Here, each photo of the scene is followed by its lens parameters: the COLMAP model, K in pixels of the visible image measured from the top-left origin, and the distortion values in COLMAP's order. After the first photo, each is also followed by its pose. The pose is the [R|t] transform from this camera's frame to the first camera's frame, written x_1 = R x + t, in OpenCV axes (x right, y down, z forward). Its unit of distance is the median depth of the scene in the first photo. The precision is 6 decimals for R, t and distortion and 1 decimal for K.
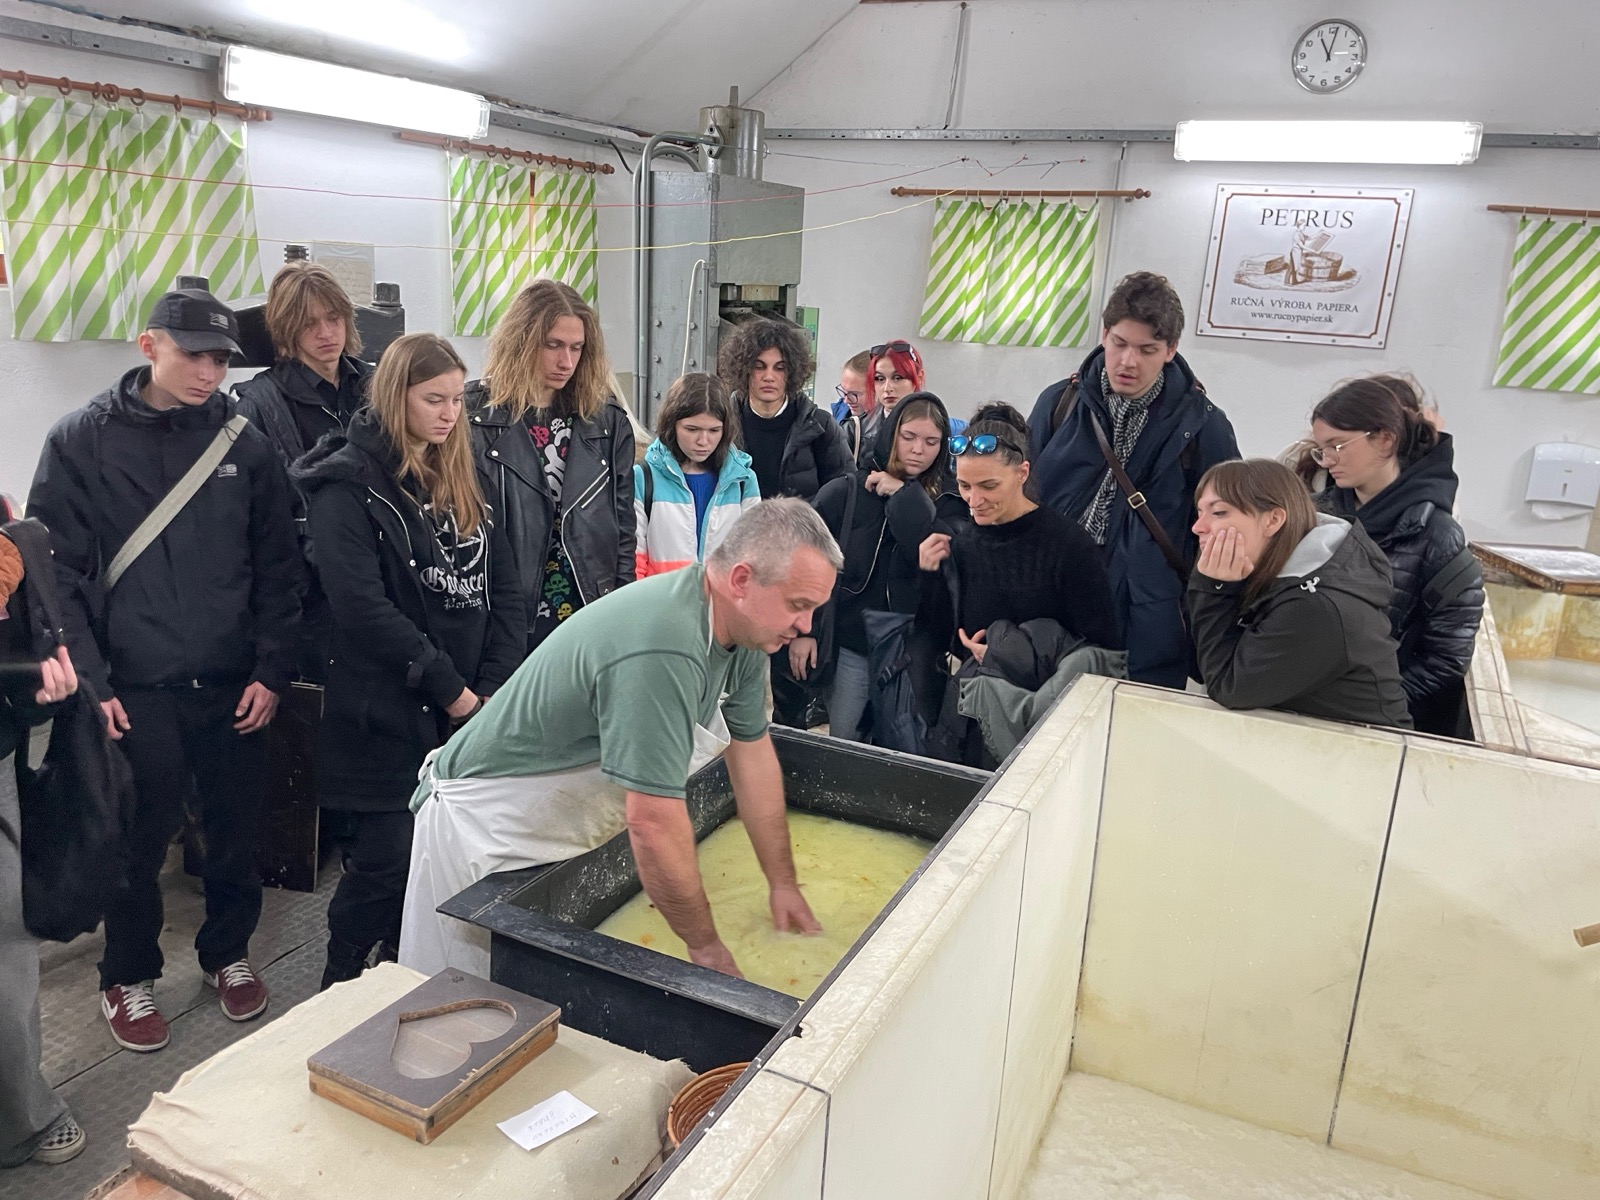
lens RADIAL K [[1206.0, 0, 799.5], [0, 1206.0, 605.7], [0, 0, 1]] dist [0.005189, -0.015154]
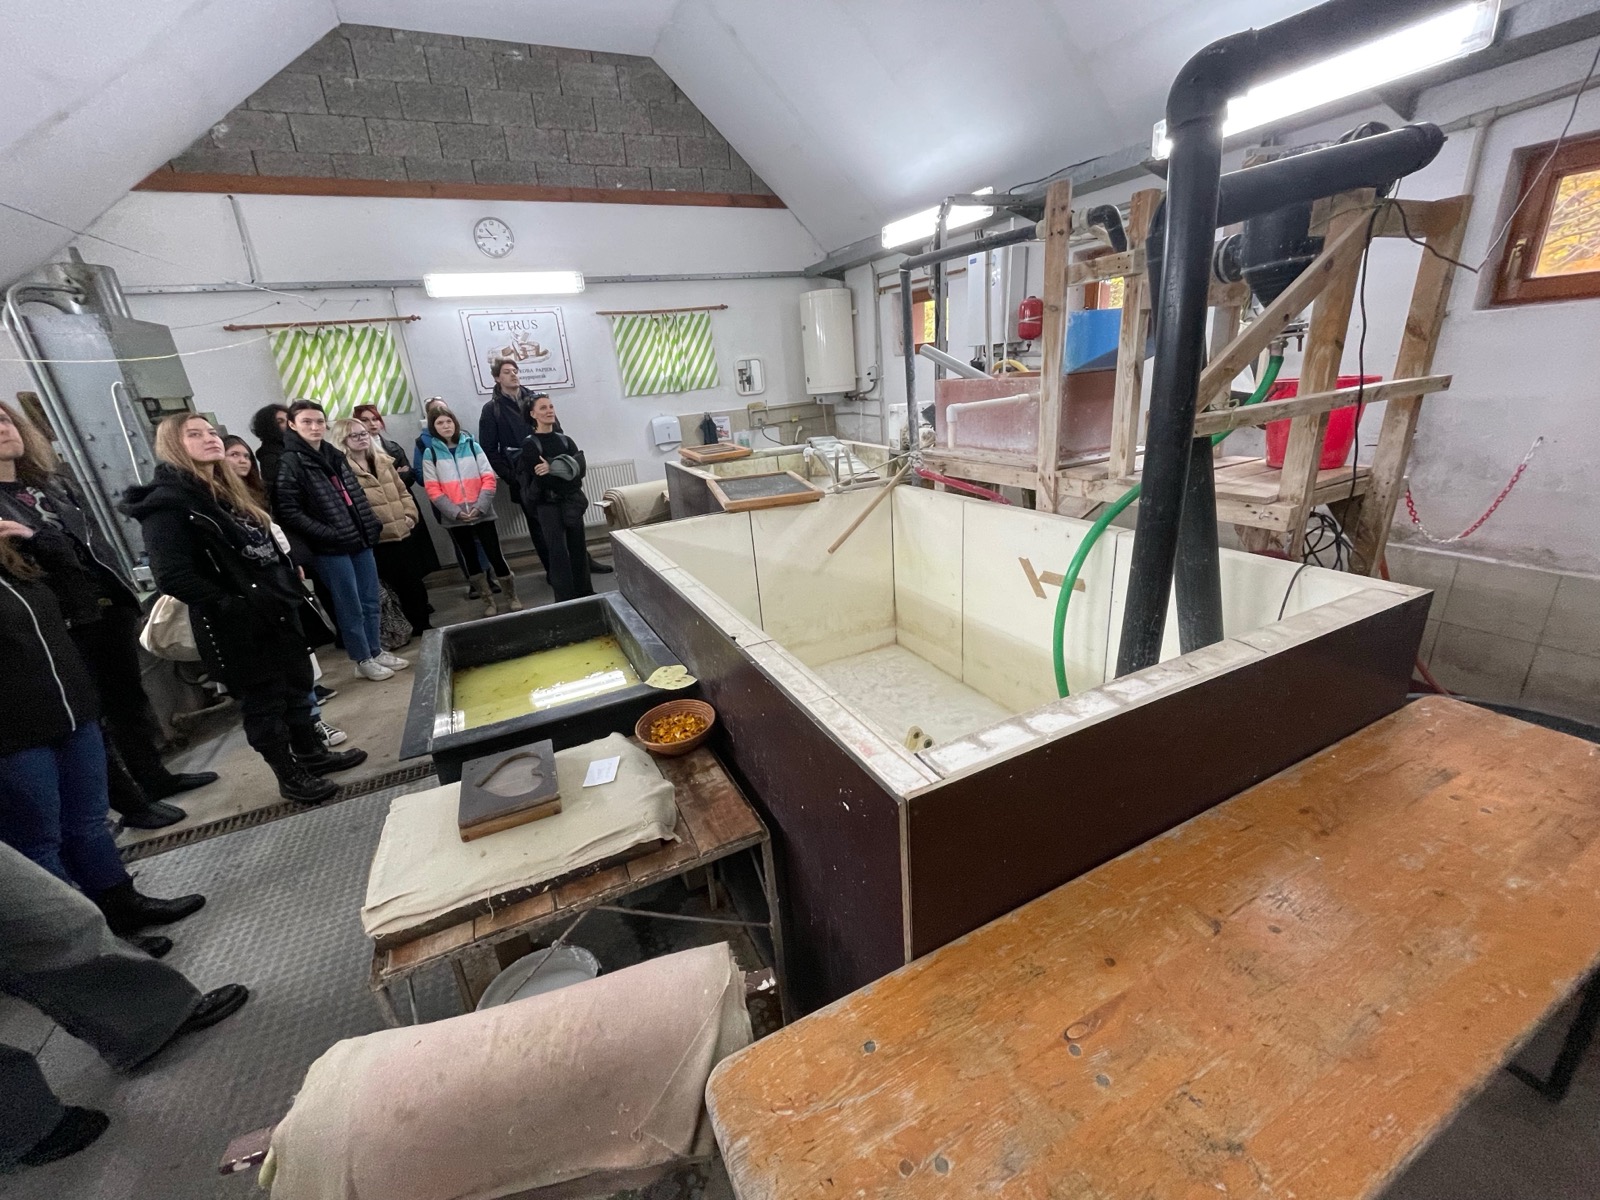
lens RADIAL K [[640.9, 0, 792.5], [0, 640.9, 595.0], [0, 0, 1]] dist [-0.002822, -0.001035]
pose [[0.617645, -0.355140, 0.701705, -0.166810], [0.313084, 0.929520, 0.194861, 0.018806], [-0.721452, 0.099338, 0.685302, 0.020007]]
